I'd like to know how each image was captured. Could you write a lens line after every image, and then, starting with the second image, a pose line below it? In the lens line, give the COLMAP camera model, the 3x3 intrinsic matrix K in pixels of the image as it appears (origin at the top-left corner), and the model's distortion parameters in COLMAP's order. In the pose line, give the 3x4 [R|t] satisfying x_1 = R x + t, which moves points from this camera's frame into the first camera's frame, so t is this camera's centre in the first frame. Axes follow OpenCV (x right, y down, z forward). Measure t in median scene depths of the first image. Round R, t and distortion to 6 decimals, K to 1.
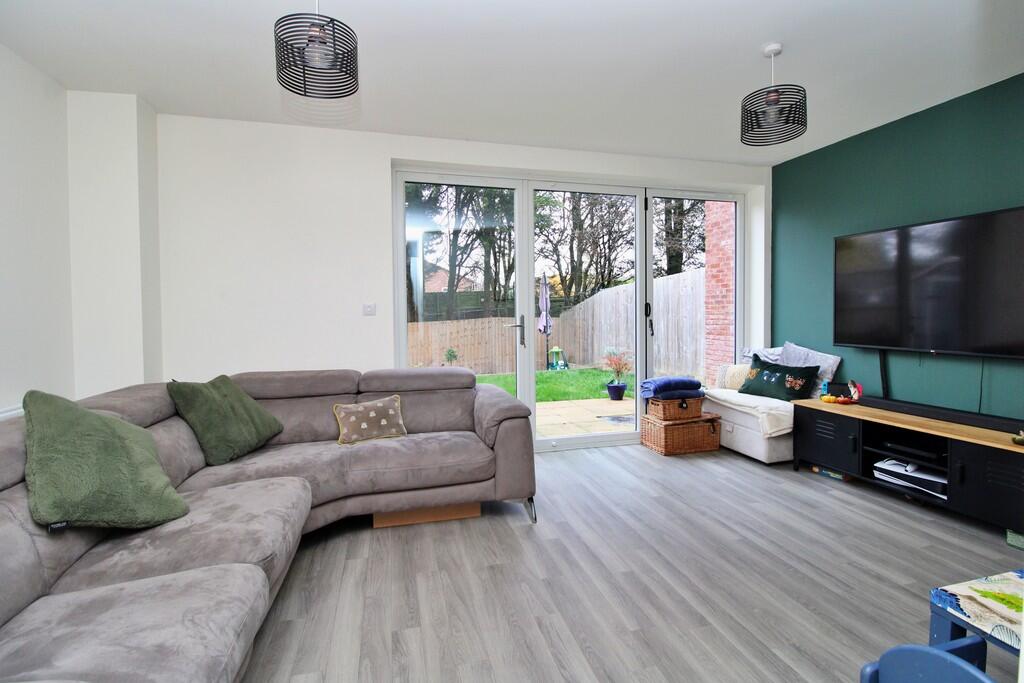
lens RADIAL K [[470.4, 0, 508.6], [0, 470.4, 325.9], [0, 0, 1]] dist [-0.000351, -0.013020]
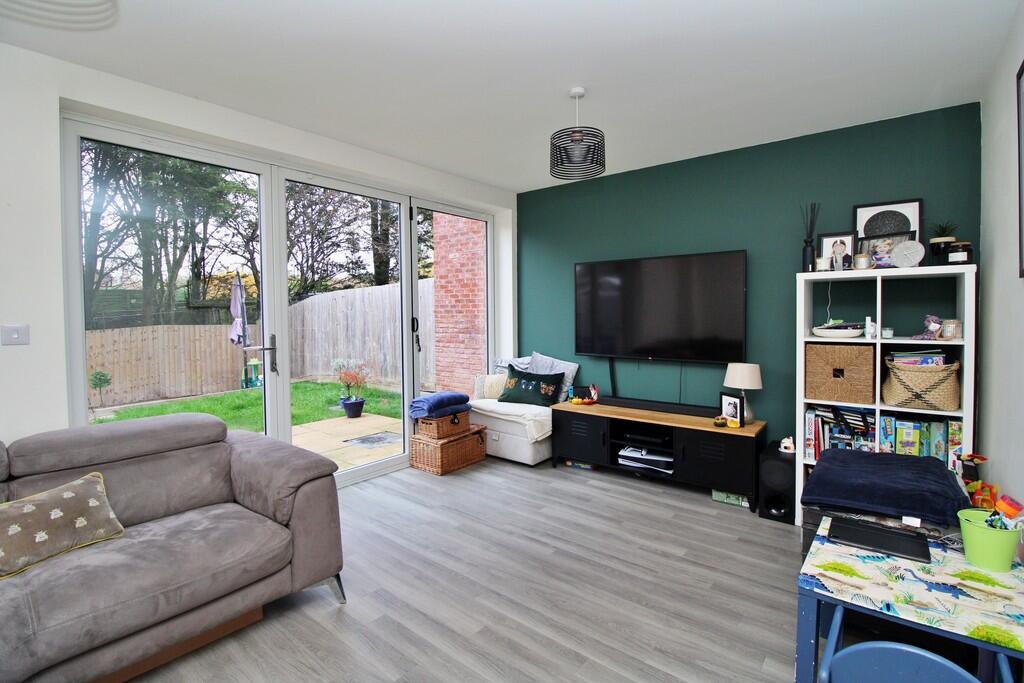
lens RADIAL K [[470.4, 0, 508.6], [0, 470.4, 325.9], [0, 0, 1]] dist [-0.000351, -0.013020]
pose [[0.806505, -0.017106, 0.590980, -0.145916], [0.019890, 0.999801, 0.001795, -0.038040], [-0.590893, 0.010307, 0.806684, 0.151579]]
